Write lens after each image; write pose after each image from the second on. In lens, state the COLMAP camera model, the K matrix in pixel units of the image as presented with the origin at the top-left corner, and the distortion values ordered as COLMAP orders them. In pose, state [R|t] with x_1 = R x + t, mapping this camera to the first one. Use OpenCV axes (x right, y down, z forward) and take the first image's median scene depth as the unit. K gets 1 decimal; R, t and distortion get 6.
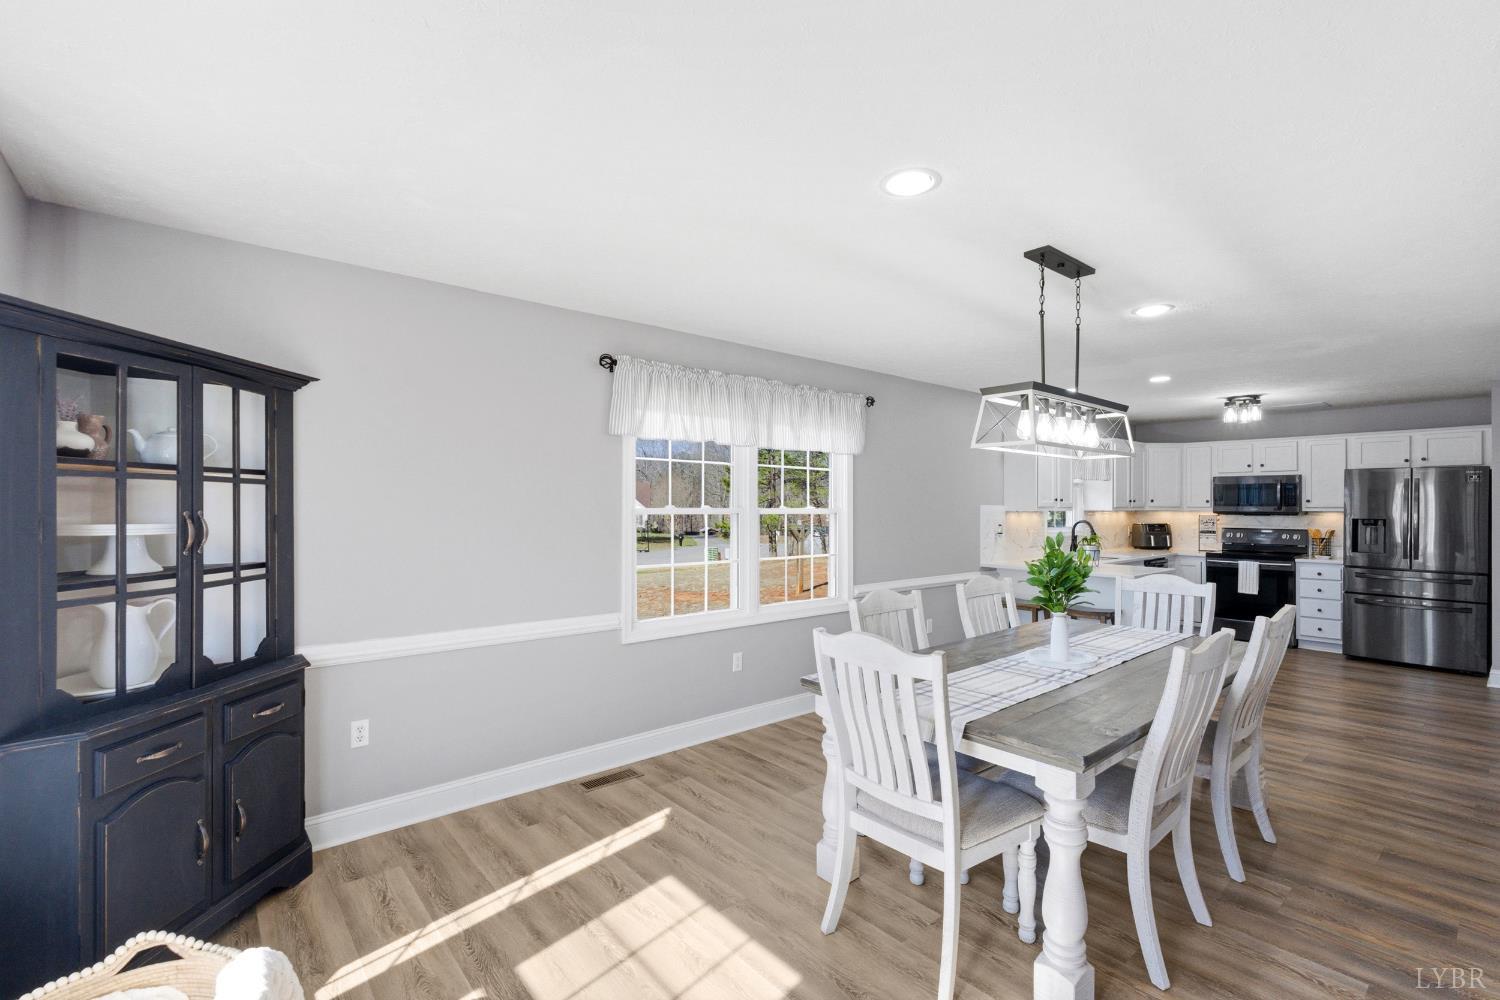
lens RADIAL K [[657.1, 0, 750.0], [0, 657.1, 500.0], [0, 0, 1]] dist [-0.003210, -0.000383]
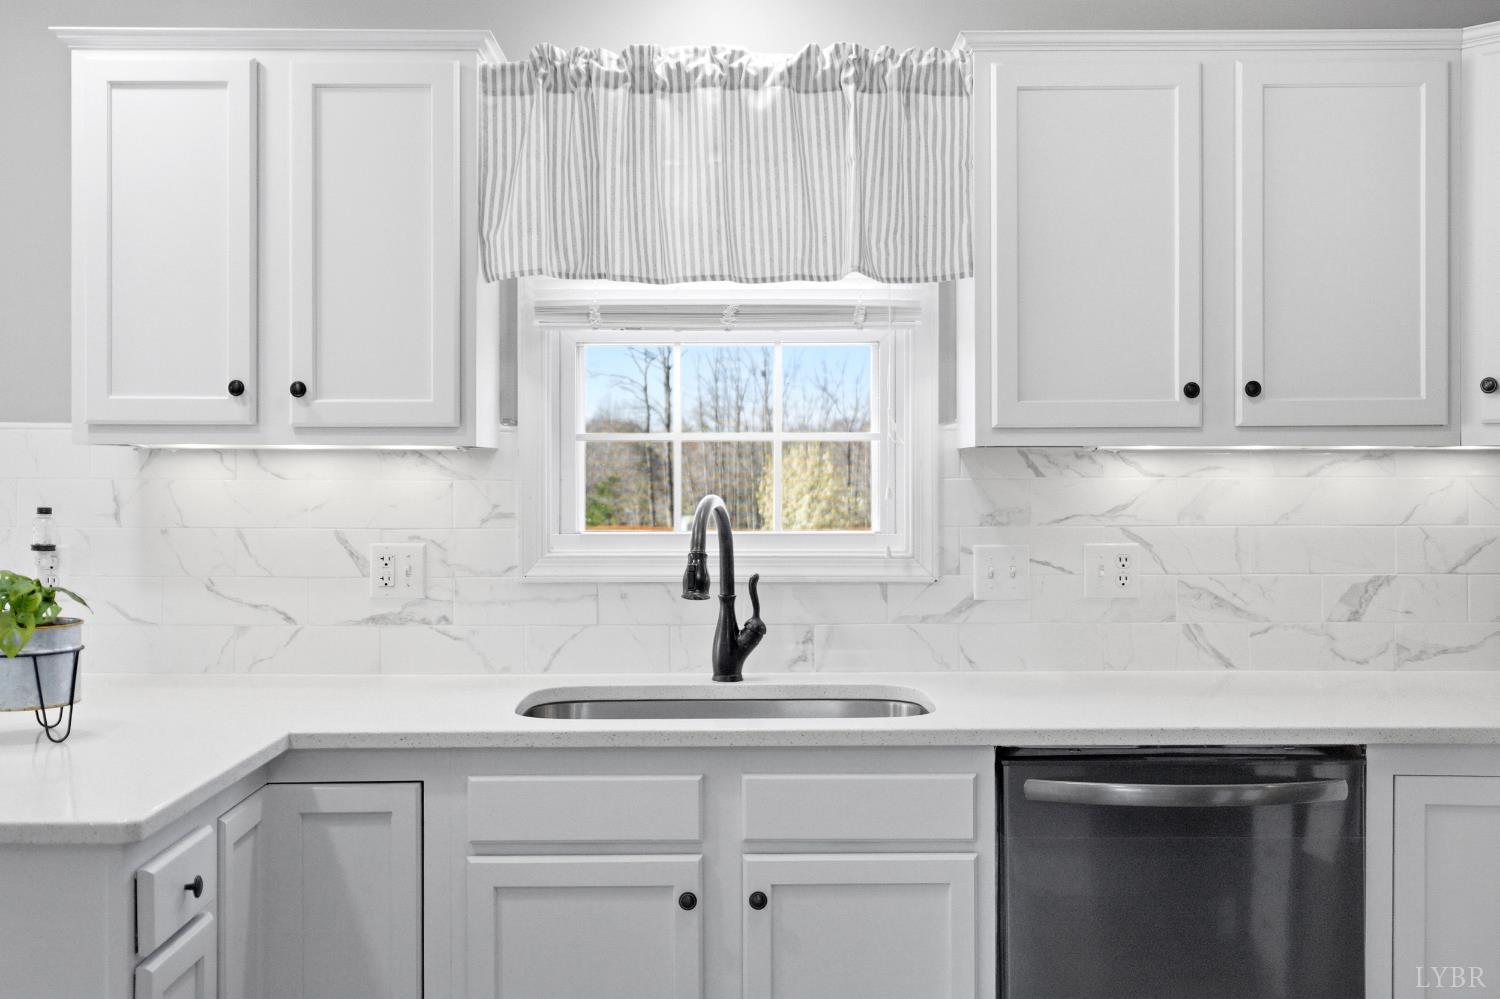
lens RADIAL K [[1513.6, 0, 748.1], [0, 1513.6, 461.5], [0, 0, 1]] dist [0.009836, 0.003831]
pose [[0.767274, -0.006287, -0.641288, 0.888363], [0.007887, 0.999969, -0.000366, 0.023393], [0.641270, -0.004777, 0.767300, 0.755661]]
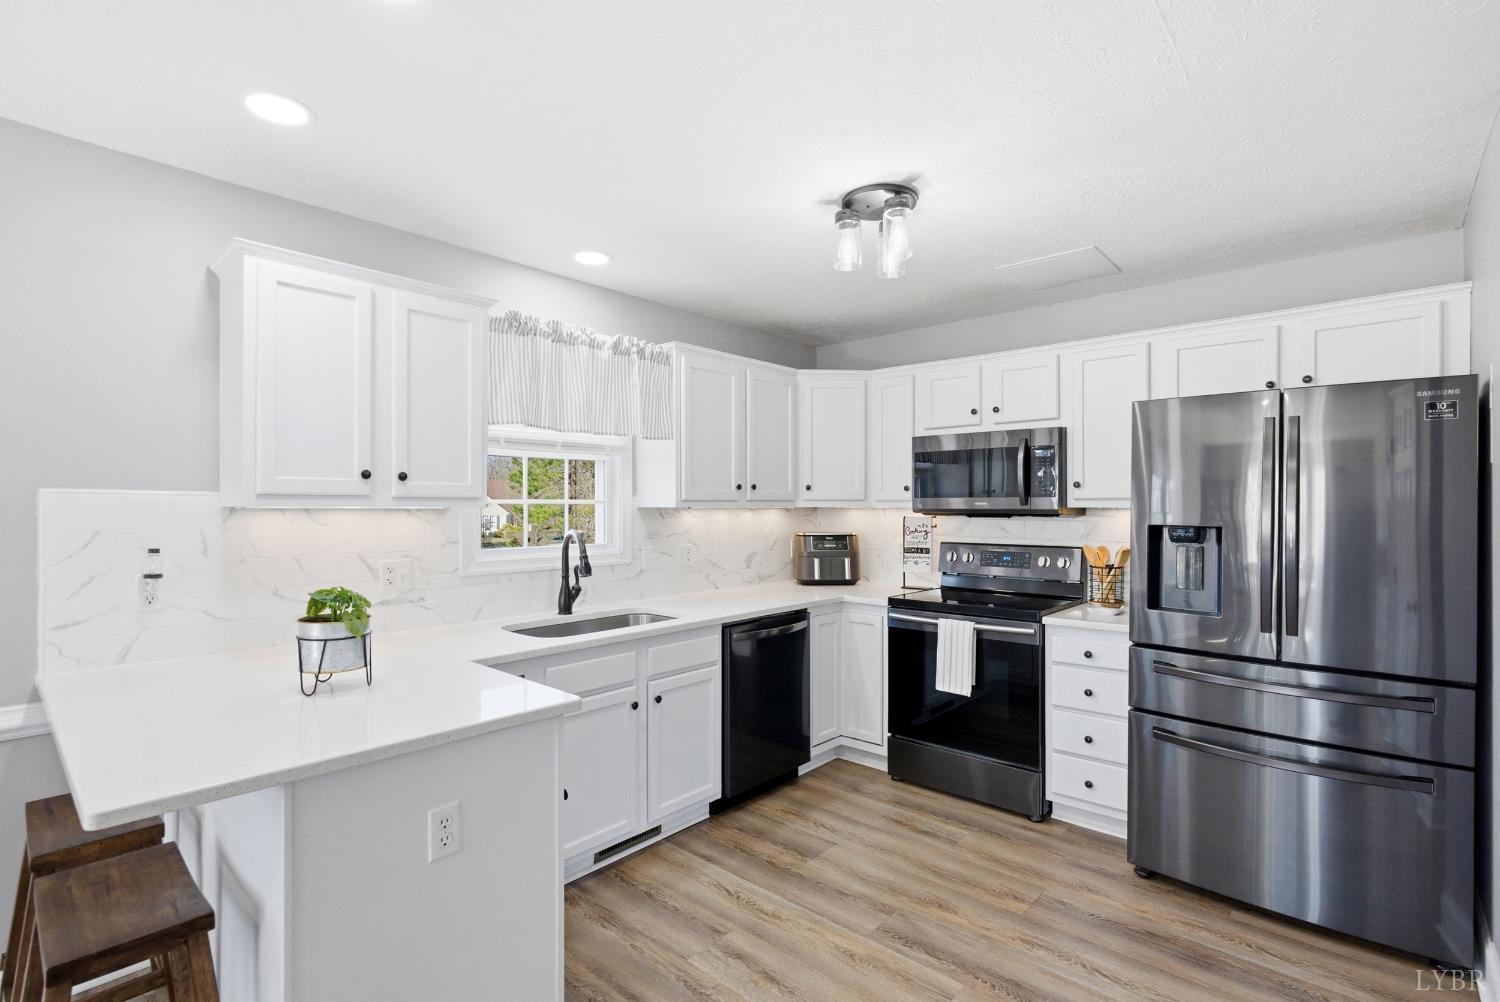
lens RADIAL K [[706.1, 0, 750.0], [0, 706.1, 501.0], [0, 0, 1]] dist [-0.002270, -0.000532]
pose [[0.990170, -0.001267, 0.139867, 0.621160], [0.001036, 0.999998, 0.001726, 0.013129], [-0.139869, -0.001564, 0.990169, 0.611268]]
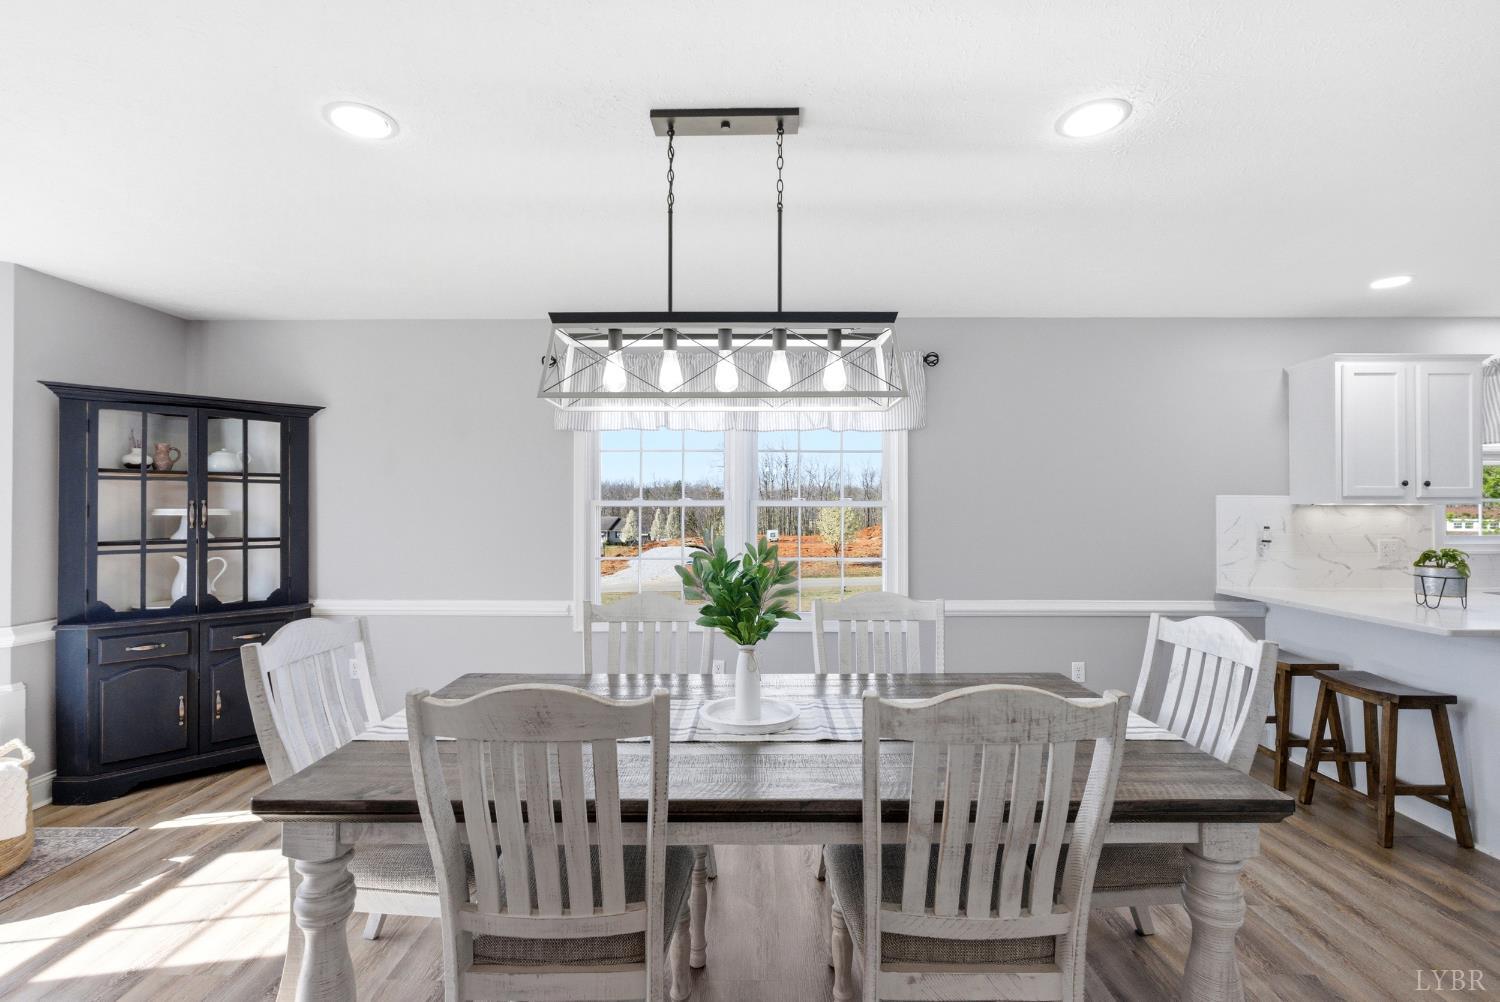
lens RADIAL K [[664.2, 0, 755.3], [0, 664.2, 508.5], [0, 0, 1]] dist [0.002369, 0.000158]
pose [[0.763753, -0.008807, -0.645449, 0.415196], [0.008312, 0.999958, -0.003808, 0.018583], [0.645455, -0.002457, 0.763794, 0.223690]]
